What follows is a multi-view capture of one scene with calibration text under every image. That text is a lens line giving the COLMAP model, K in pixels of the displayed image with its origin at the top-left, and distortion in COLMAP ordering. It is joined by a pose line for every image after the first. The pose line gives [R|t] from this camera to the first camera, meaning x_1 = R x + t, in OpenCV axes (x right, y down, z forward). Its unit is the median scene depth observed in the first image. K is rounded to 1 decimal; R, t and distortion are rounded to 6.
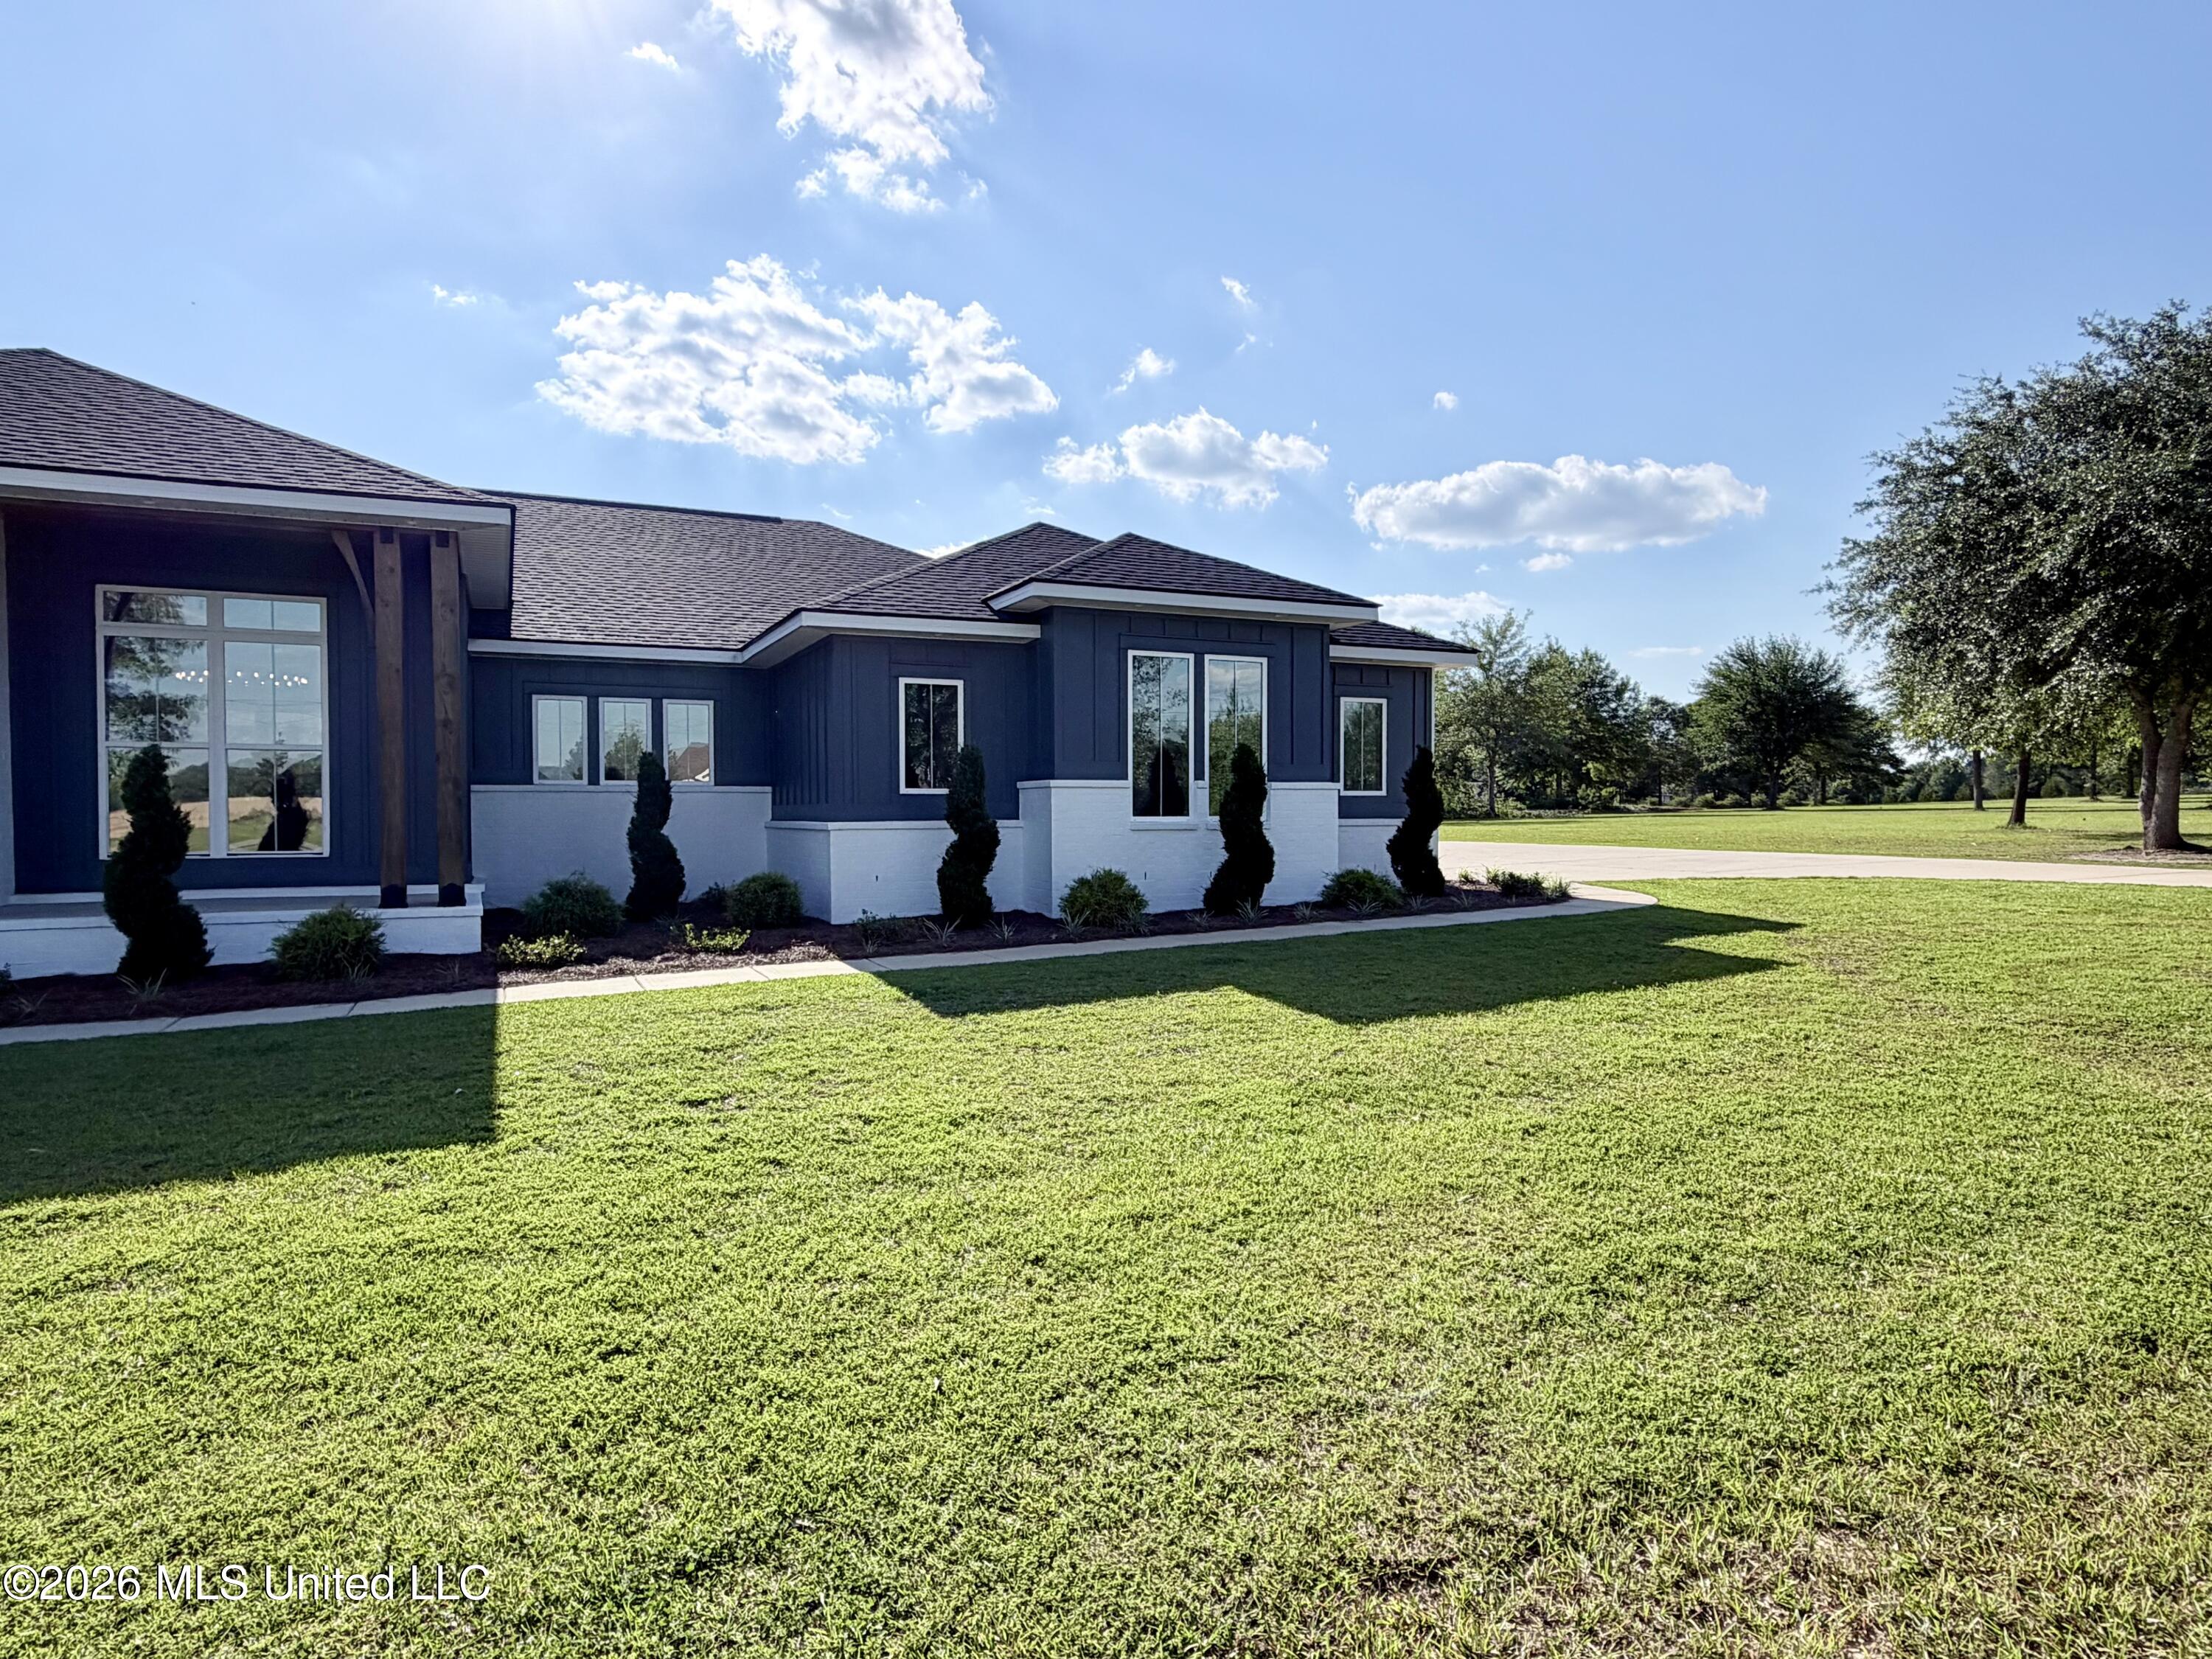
lens RADIAL K [[1296.1, 0, 1106.0], [0, 1296.1, 829.5], [0, 0, 1]] dist [-0.001070, 0.000612]
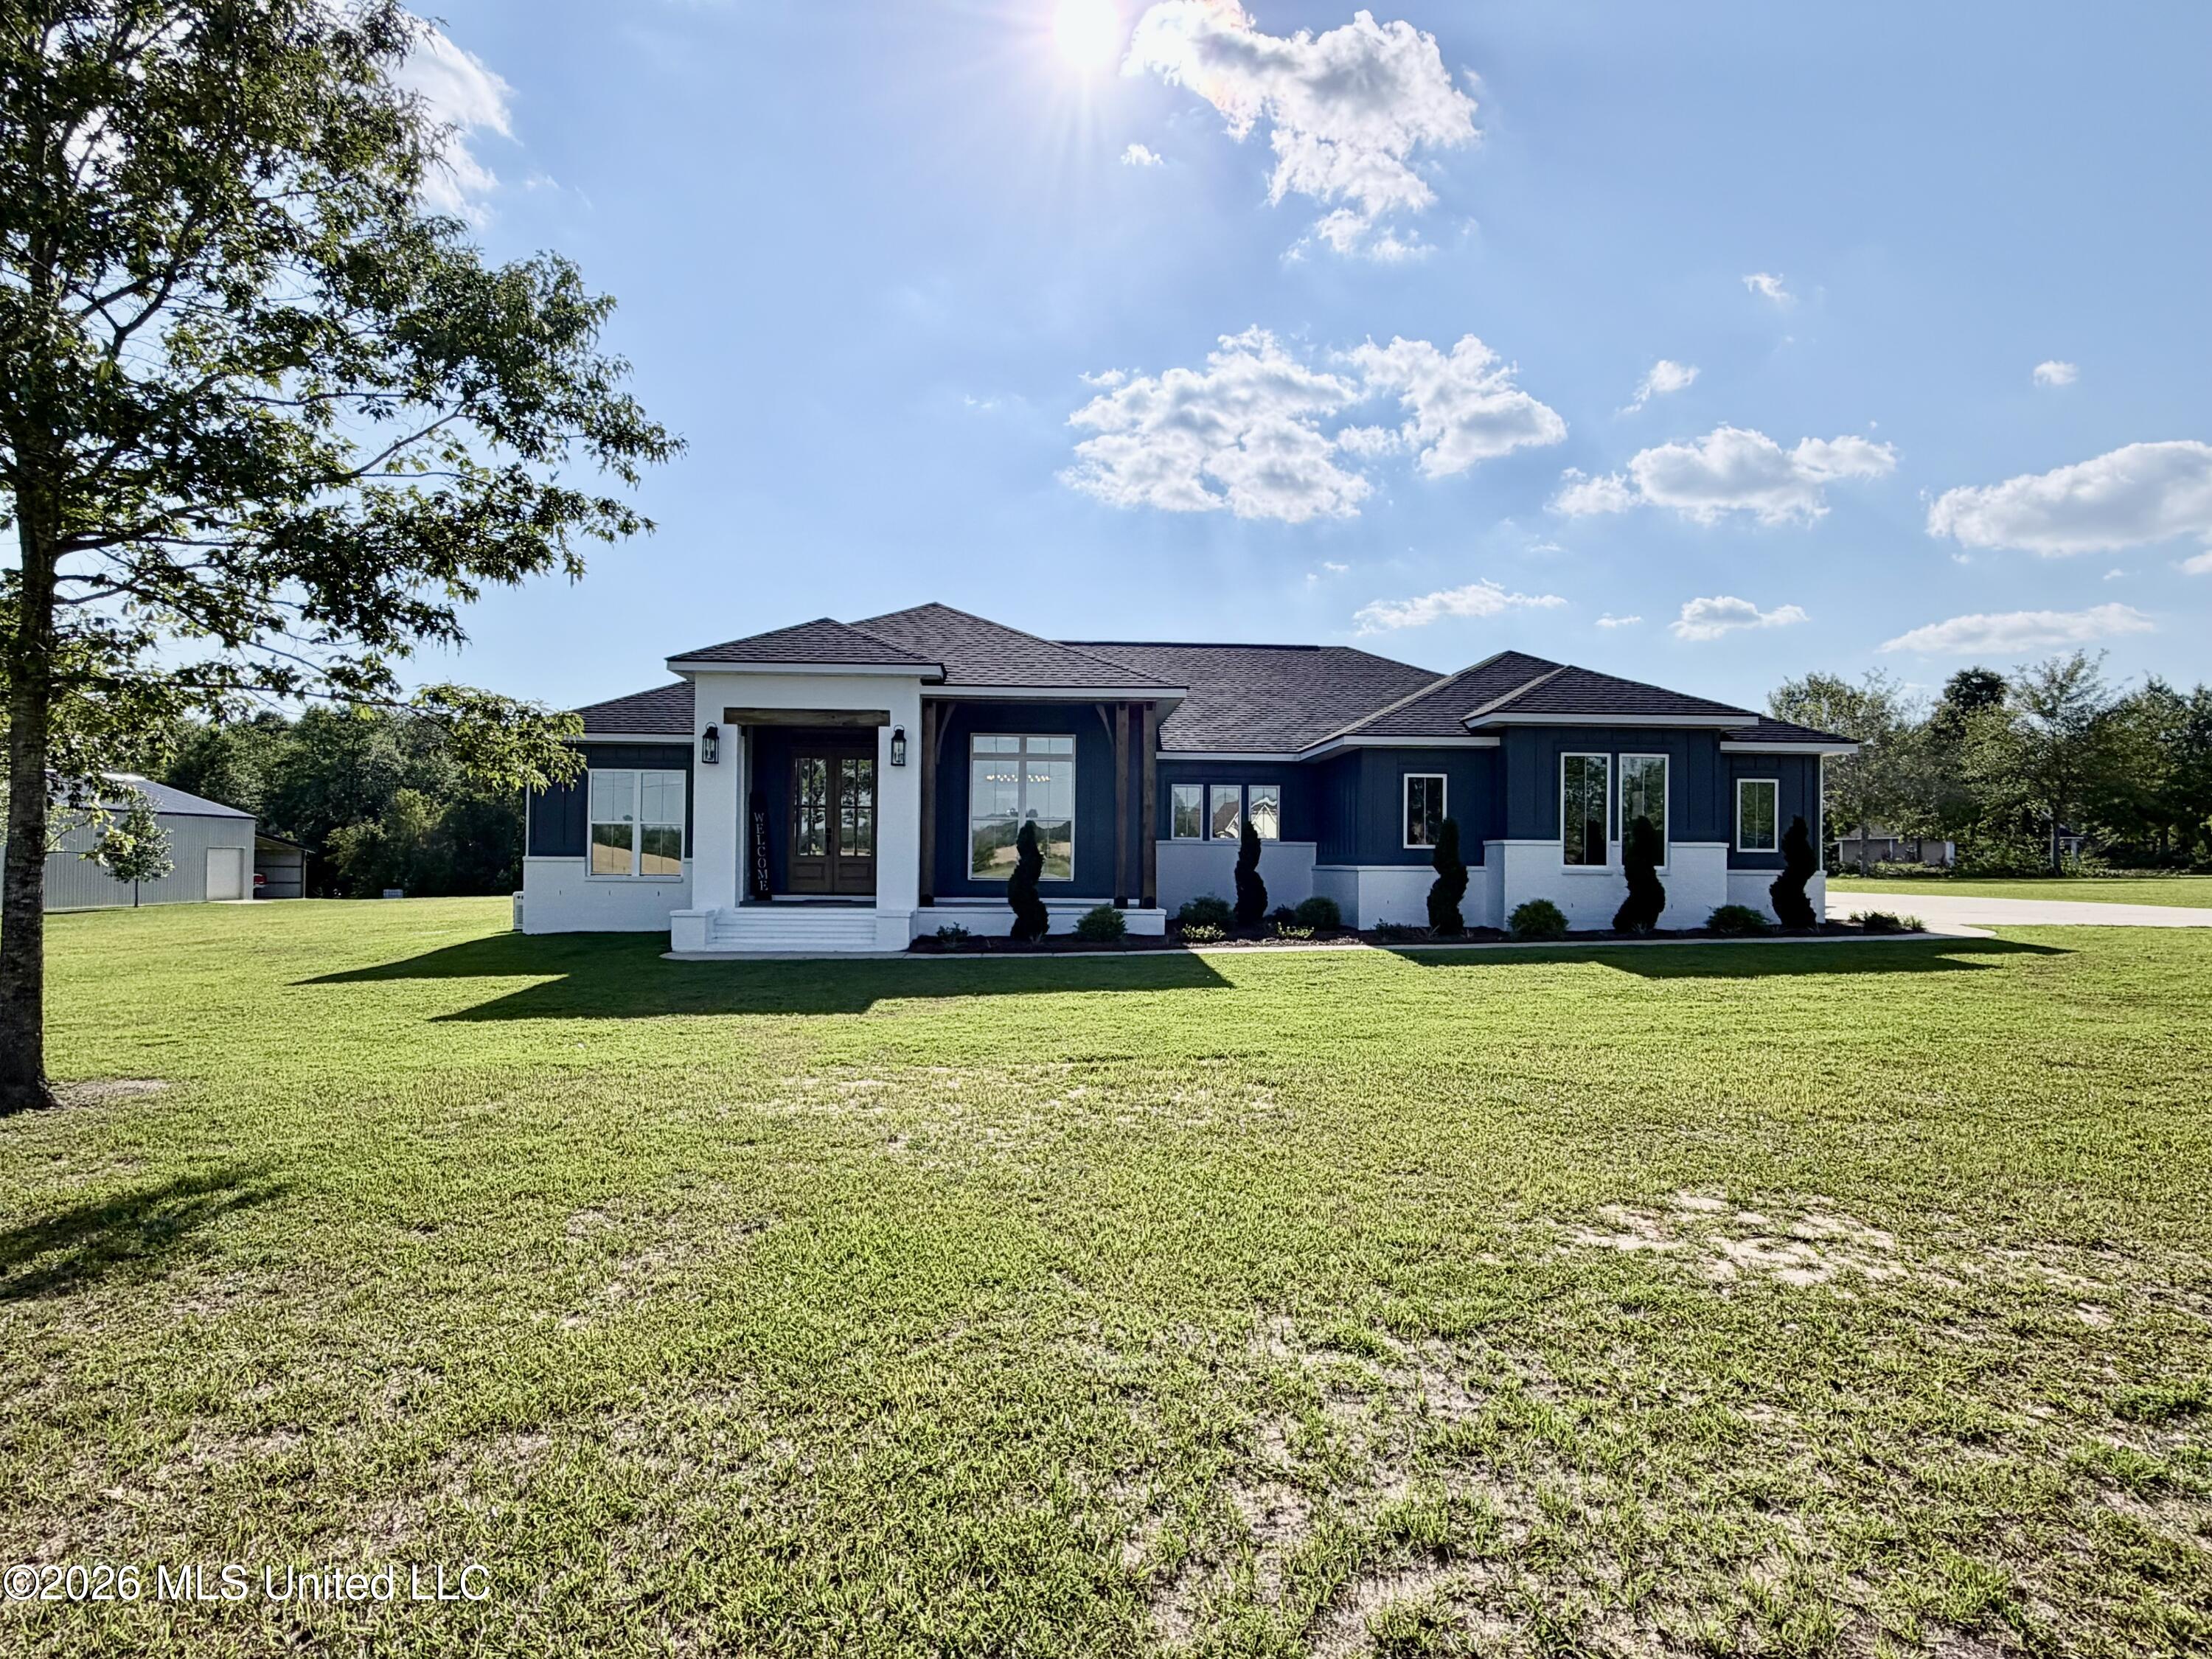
lens RADIAL K [[1296.1, 0, 1106.0], [0, 1296.1, 829.5], [0, 0, 1]] dist [-0.001070, 0.000612]
pose [[0.930514, 0.002964, -0.366245, 0.069813], [-0.018144, 0.999113, -0.038011, 0.014037], [0.365807, 0.042015, 0.929742, -0.510351]]
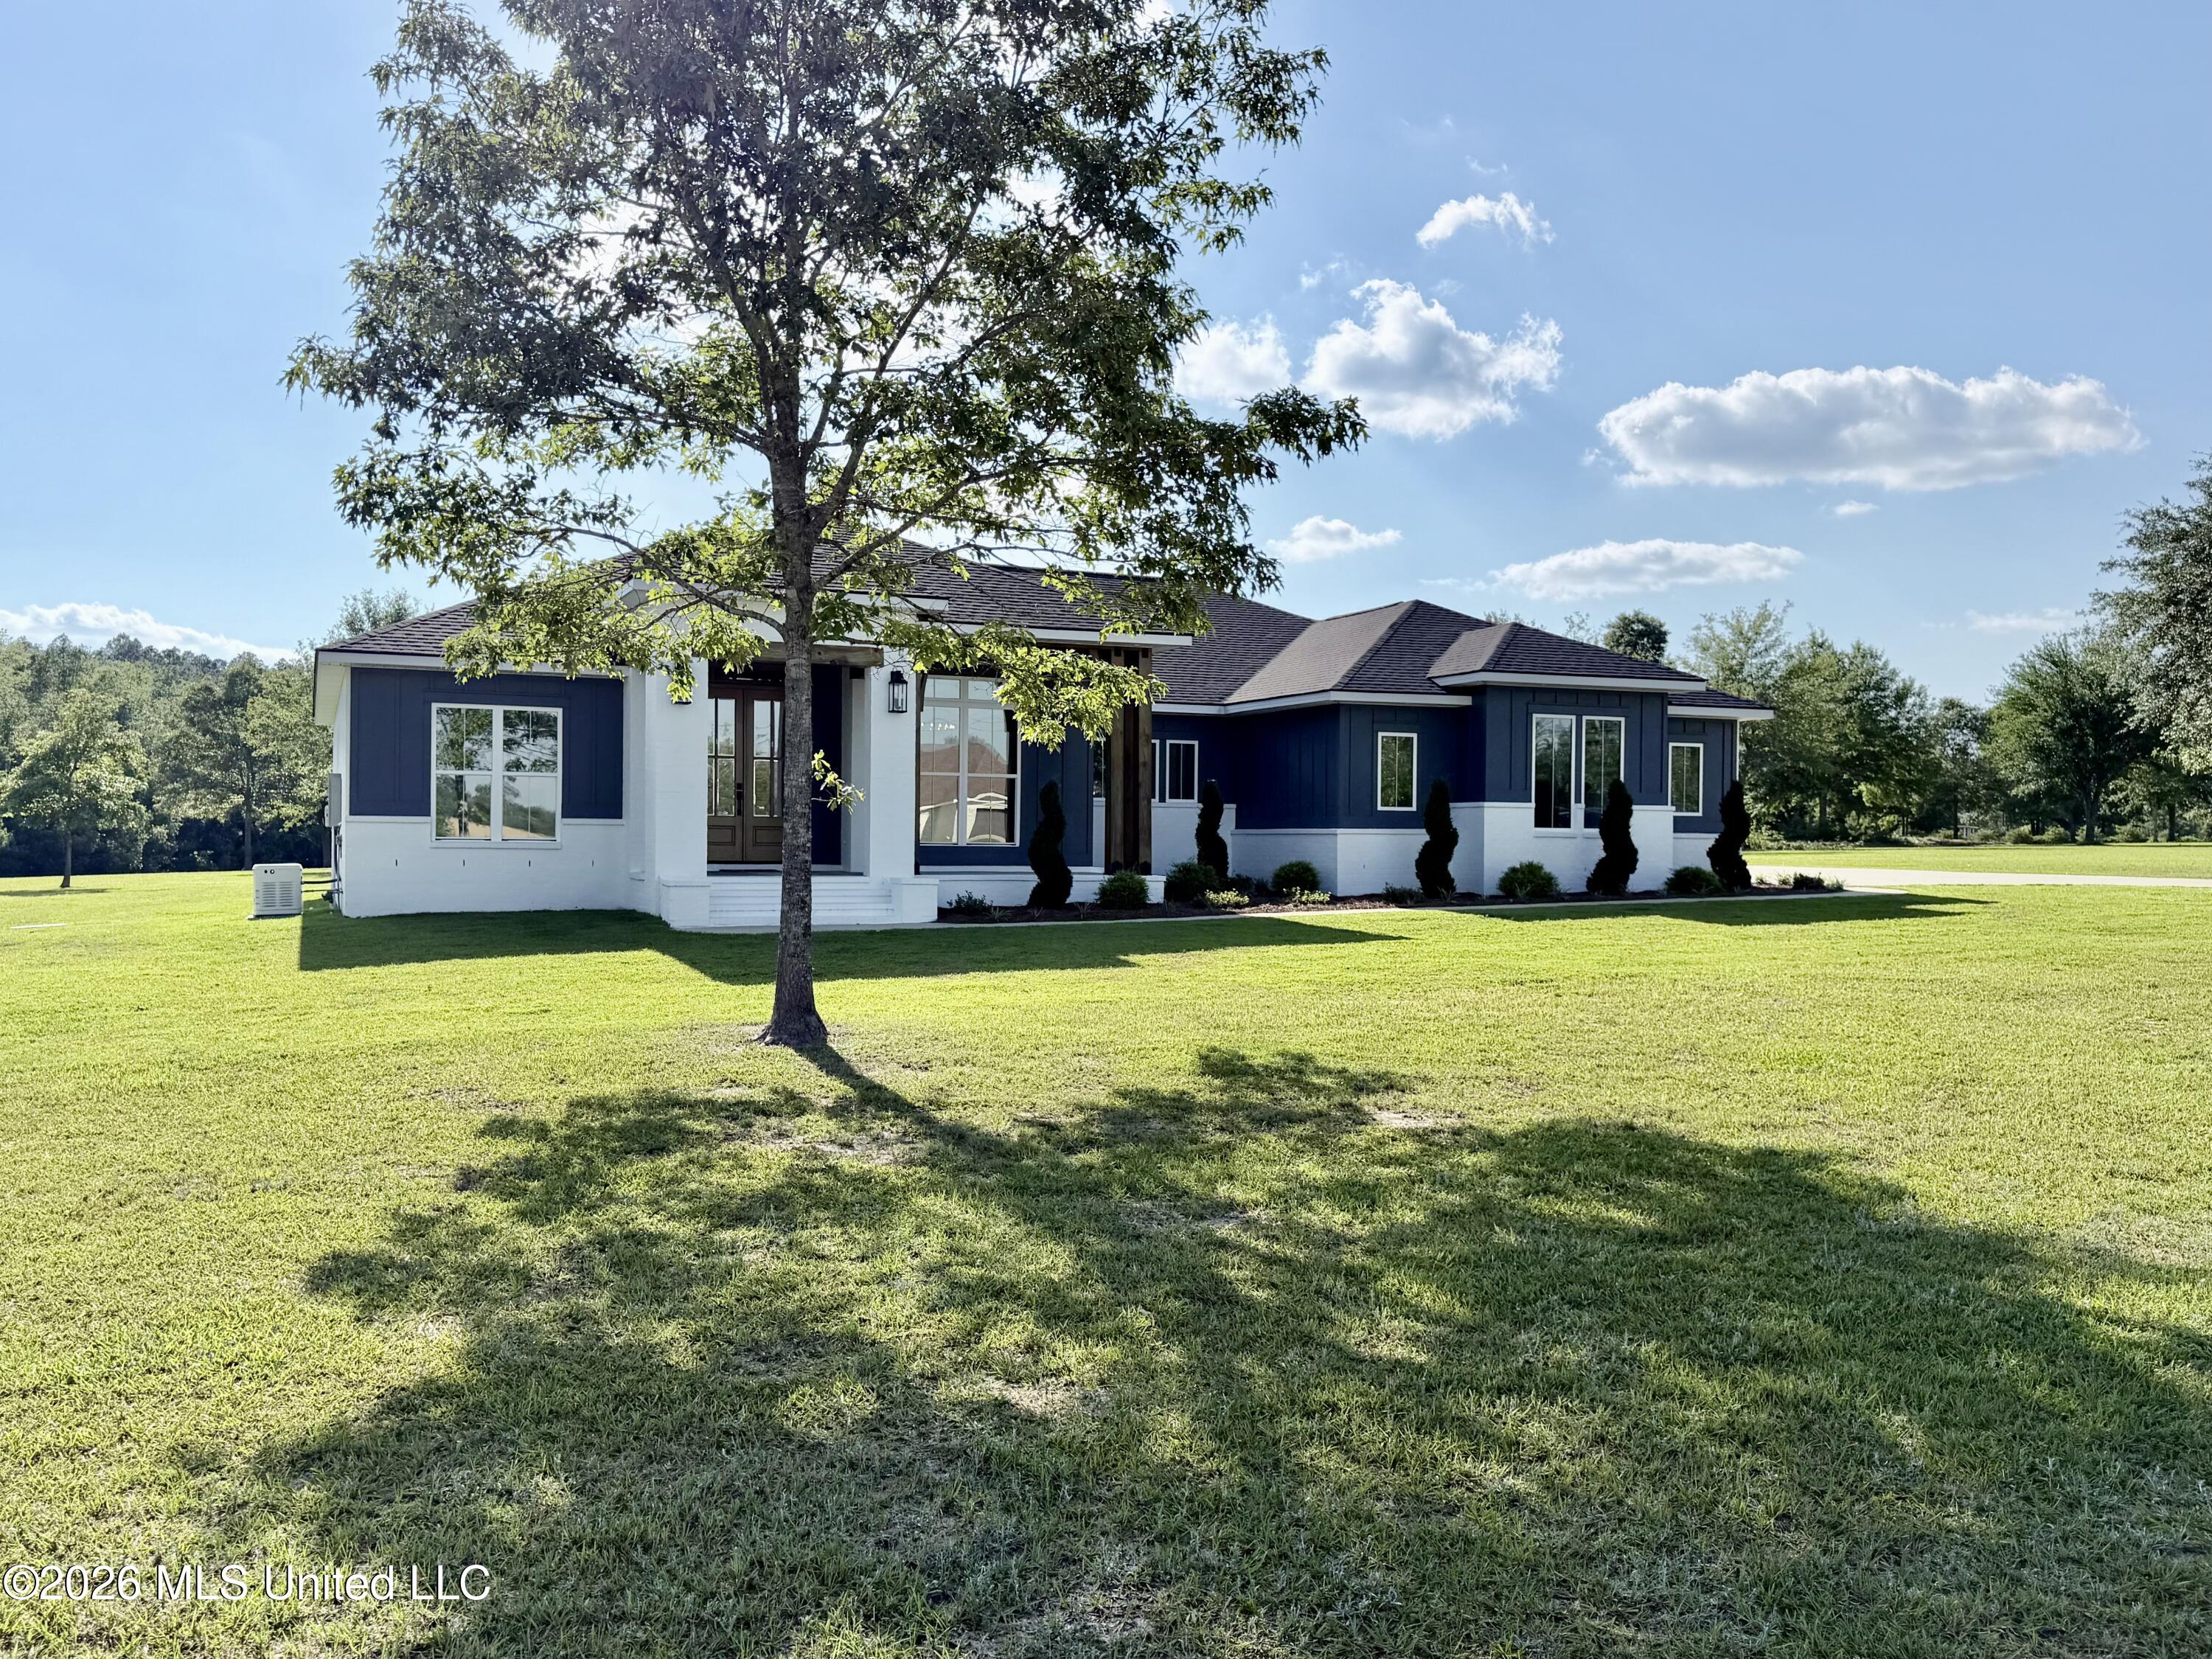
lens RADIAL K [[1739.4, 0, 1106.0], [0, 1739.4, 829.5], [0, 0, 1]] dist [0.061581, -0.142131]
pose [[0.998633, 0.012101, -0.050856, -0.330155], [-0.013114, 0.999721, -0.019637, 0.033828], [0.050604, 0.020277, 0.998513, -0.894461]]
